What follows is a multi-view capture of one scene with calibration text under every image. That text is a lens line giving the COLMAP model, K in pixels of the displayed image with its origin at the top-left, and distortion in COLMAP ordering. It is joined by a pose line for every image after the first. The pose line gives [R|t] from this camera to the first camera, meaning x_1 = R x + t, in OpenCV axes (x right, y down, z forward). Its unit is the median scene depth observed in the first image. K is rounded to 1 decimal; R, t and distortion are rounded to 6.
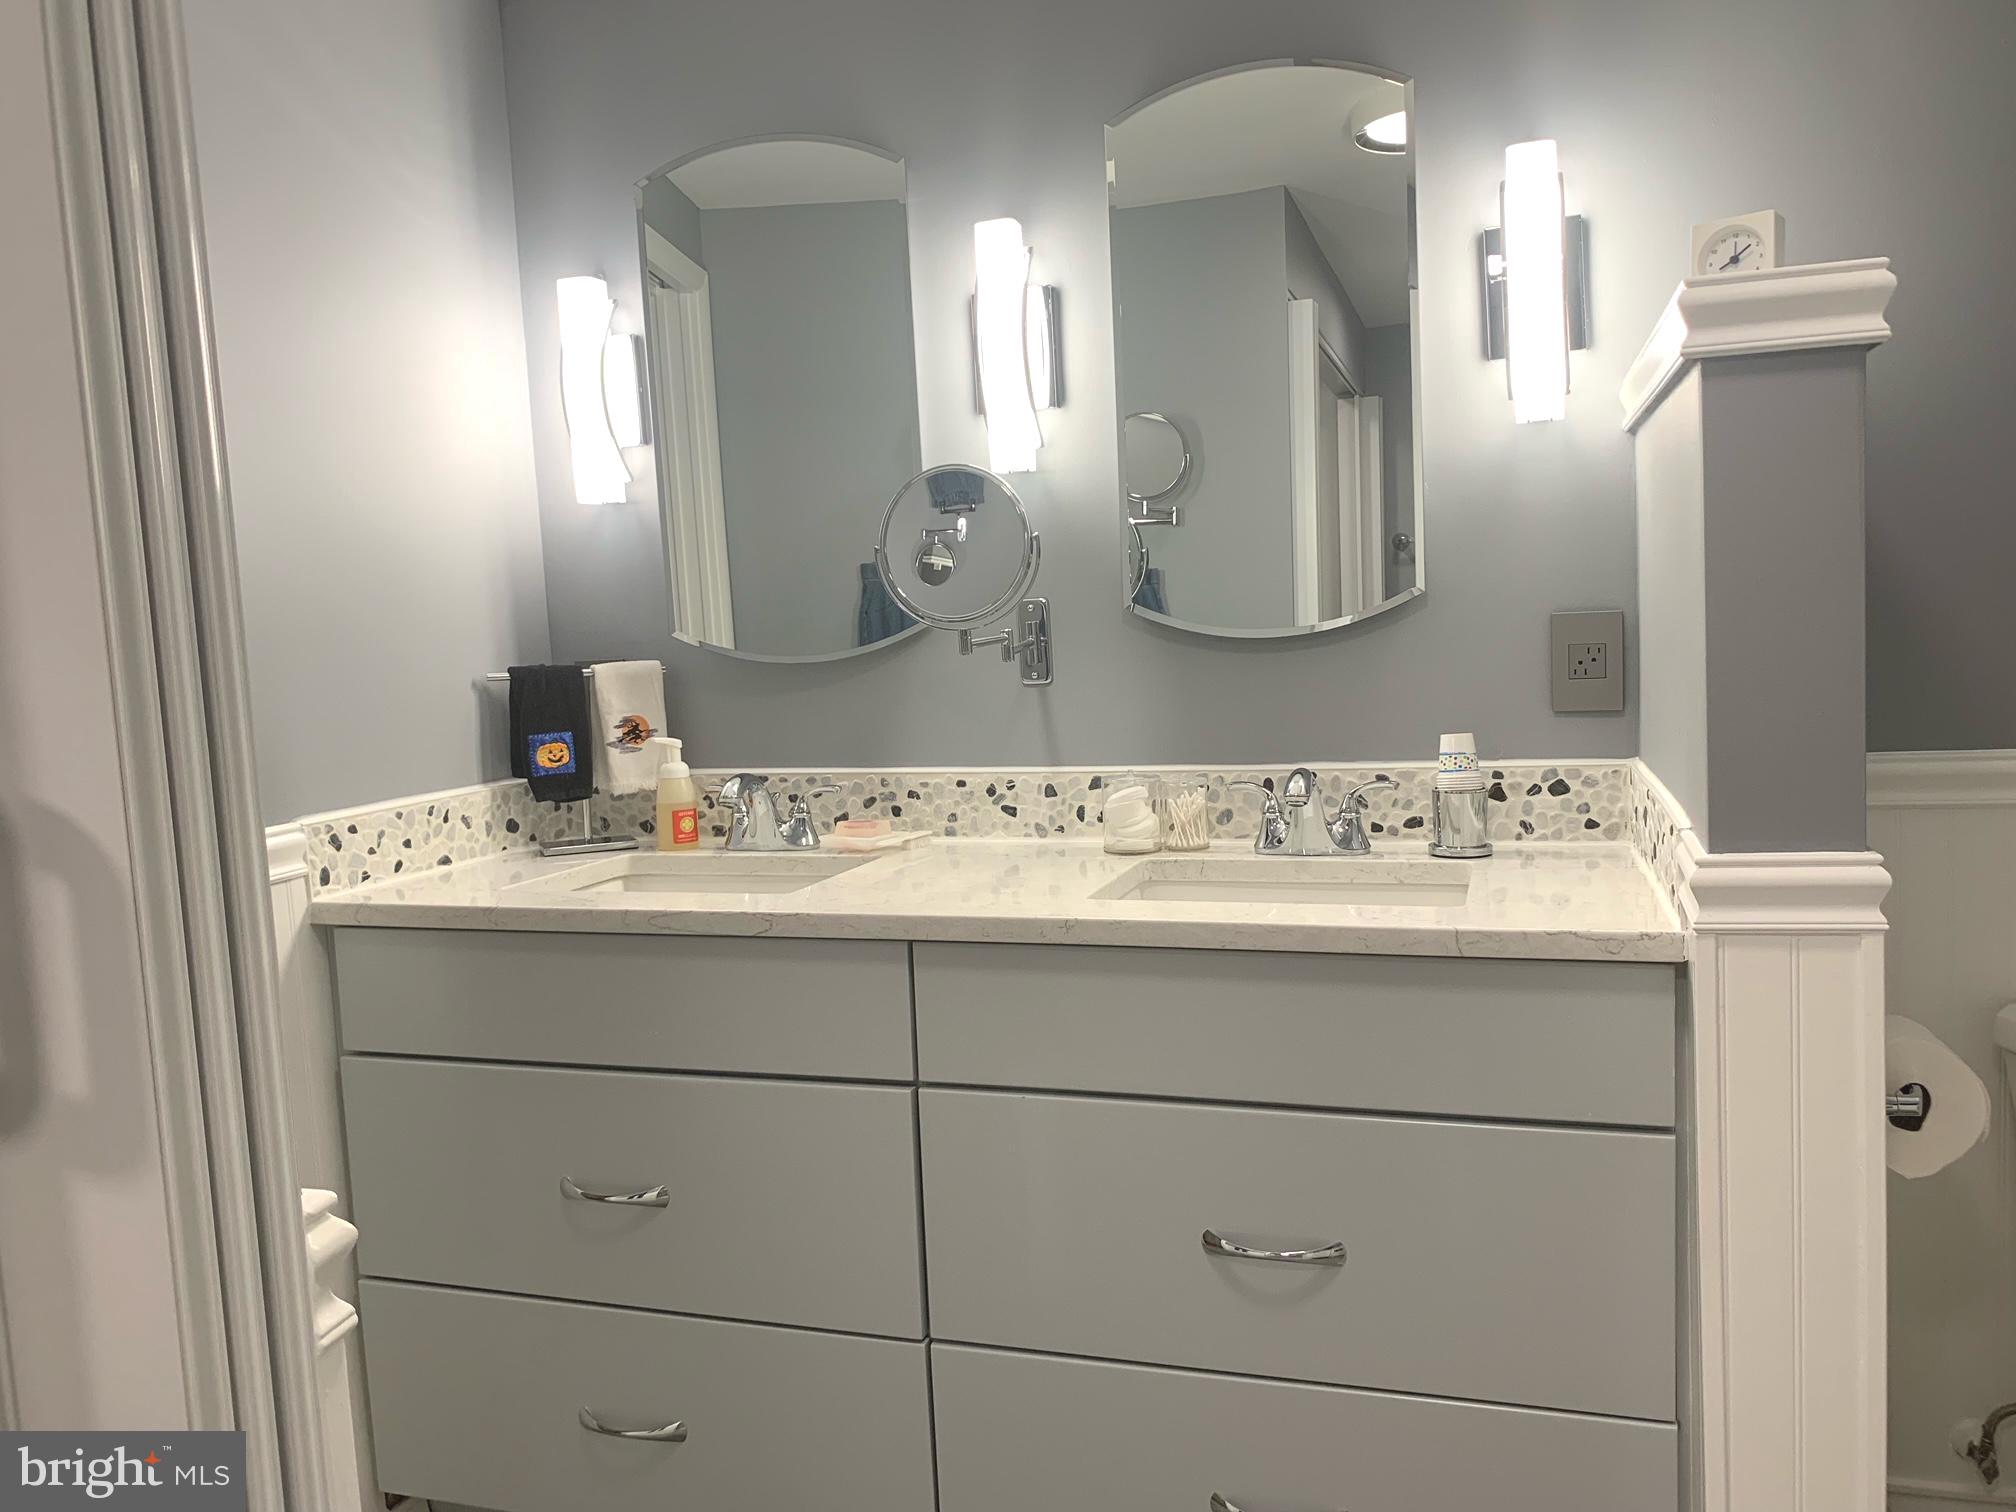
lens RADIAL K [[1537.1, 0, 1004.3], [0, 1537.1, 764.5], [0, 0, 1]] dist [0.004486, -0.019832]
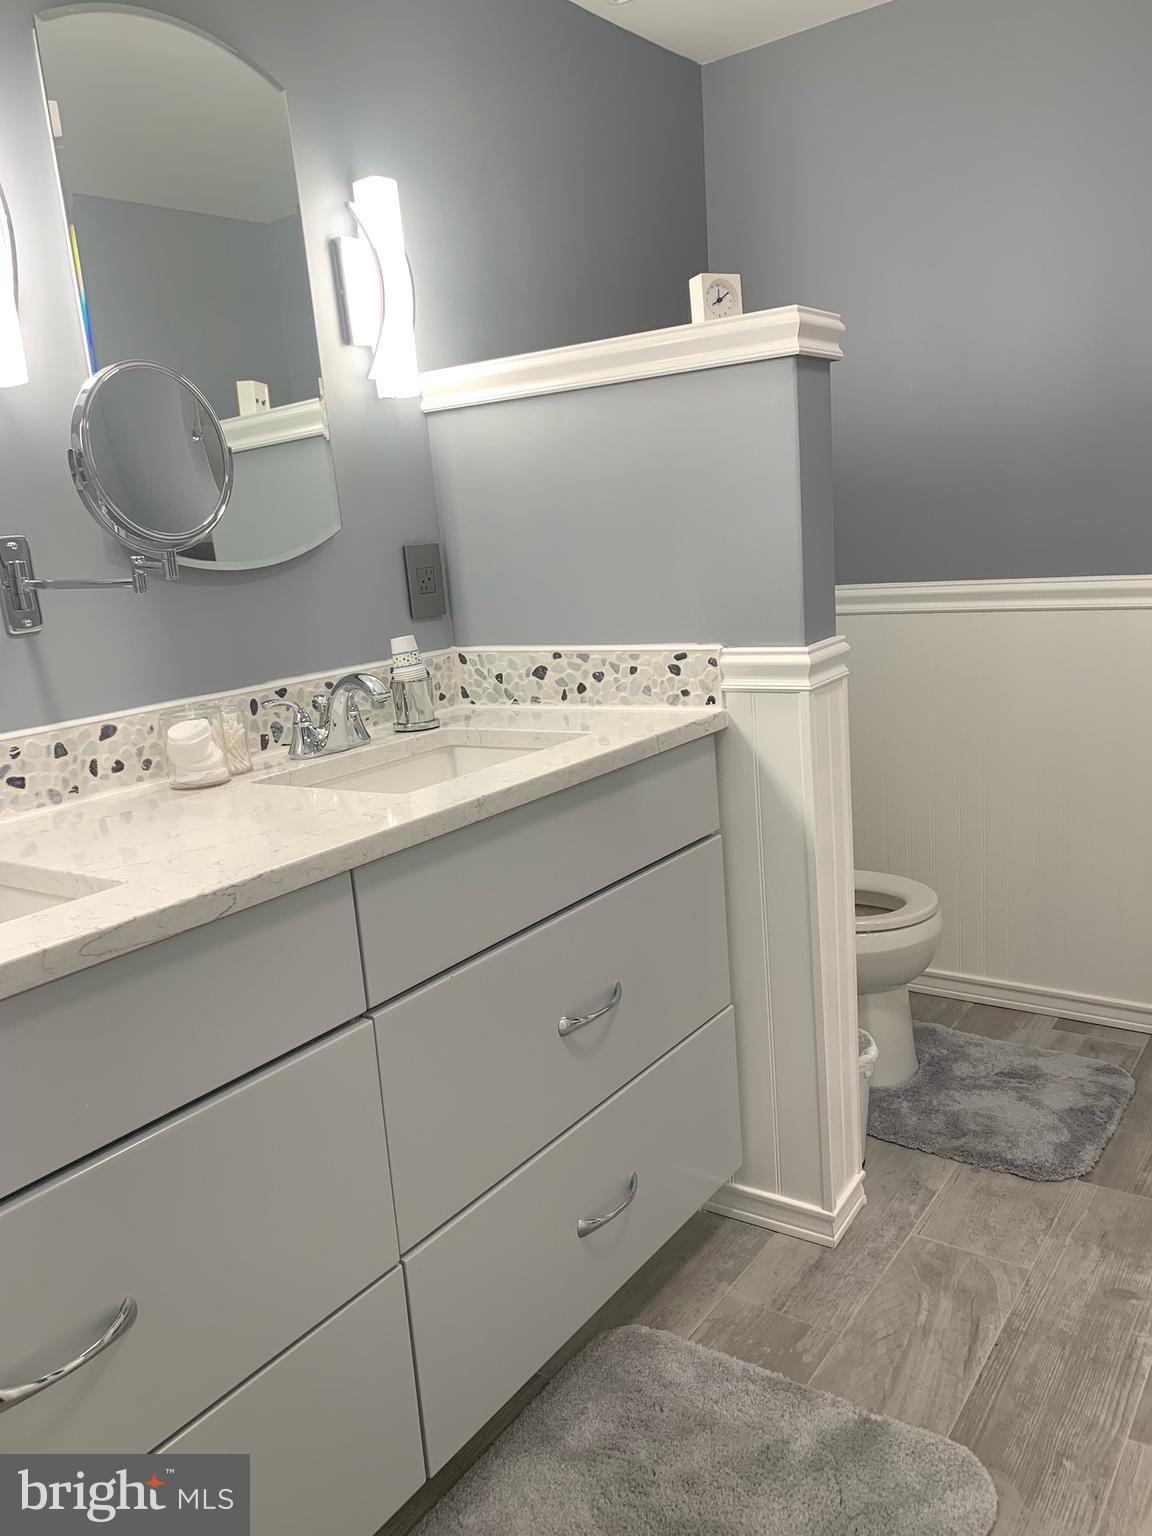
lens RADIAL K [[1171.1, 0, 573.6], [0, 1171.1, 758.8], [0, 0, 1]] dist [0.004486, -0.019832]
pose [[0.307258, -0.160135, 0.938056, -0.526766], [0.163677, 0.979943, 0.113673, -0.006803], [-0.937445, 0.118611, 0.327305, 0.493569]]
